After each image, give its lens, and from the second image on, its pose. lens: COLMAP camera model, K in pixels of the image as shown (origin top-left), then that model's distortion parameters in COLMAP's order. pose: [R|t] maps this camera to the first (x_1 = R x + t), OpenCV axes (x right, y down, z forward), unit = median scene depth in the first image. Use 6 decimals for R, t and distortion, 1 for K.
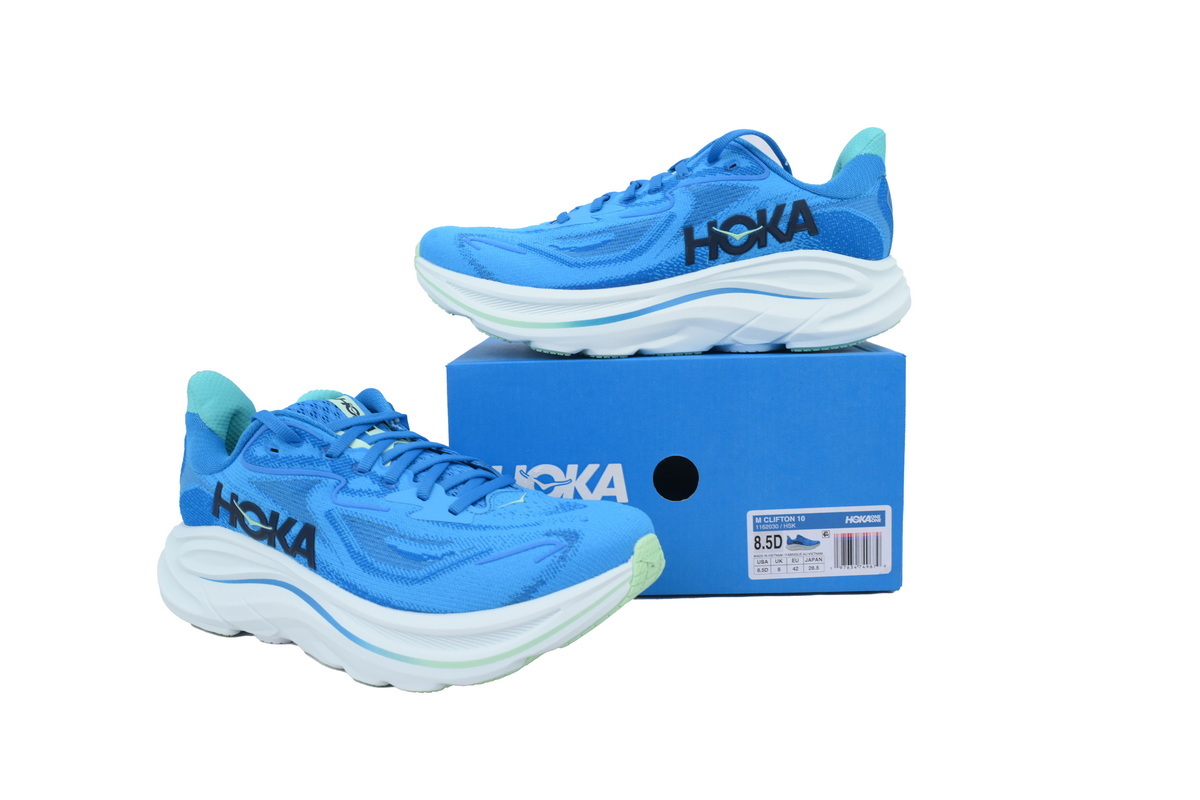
lens RADIAL K [[901.5, 0, 589.6], [0, 901.5, 395.5], [0, 0, 1]] dist [-0.005928, -0.000956]
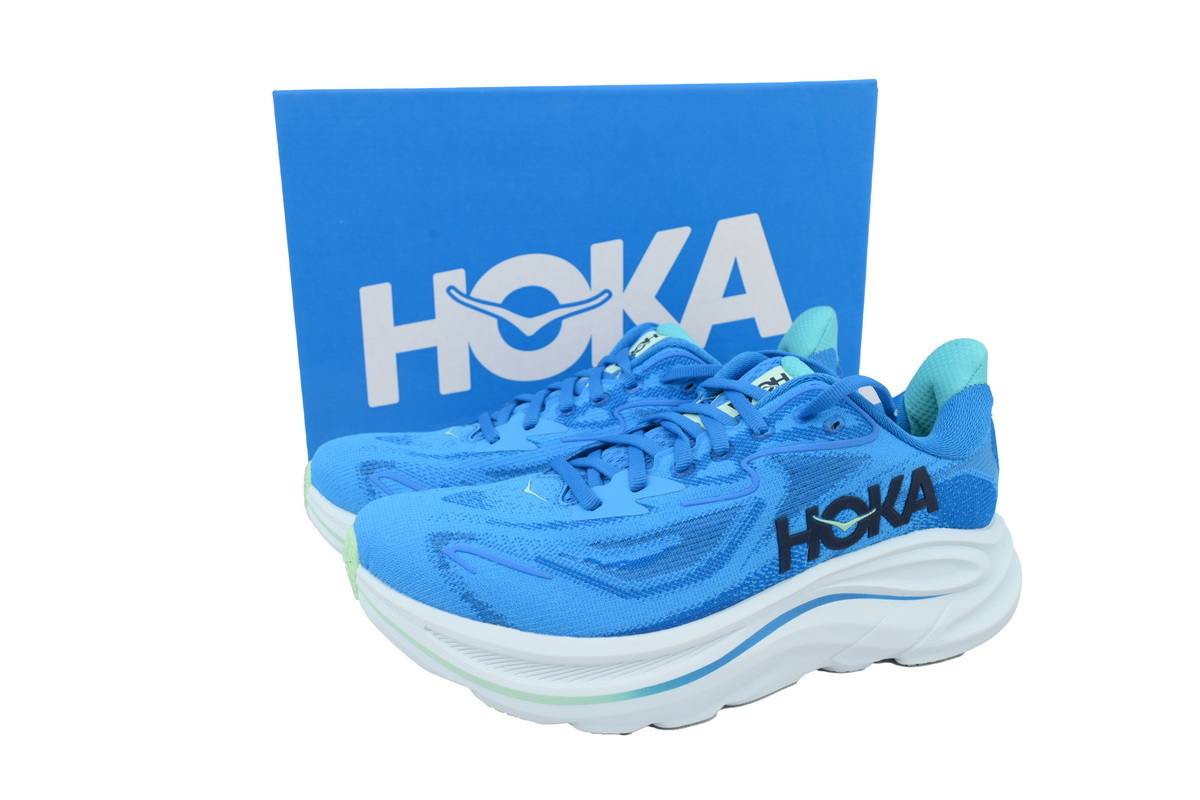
lens RADIAL K [[901.5, 0, 606.4], [0, 901.5, 404.3], [0, 0, 1]] dist [-0.005928, -0.000956]
pose [[0.958349, -0.050111, 0.281168, -0.209347], [0.031876, 0.997103, 0.069062, -0.325670], [-0.283815, -0.057223, 0.957170, 0.378657]]
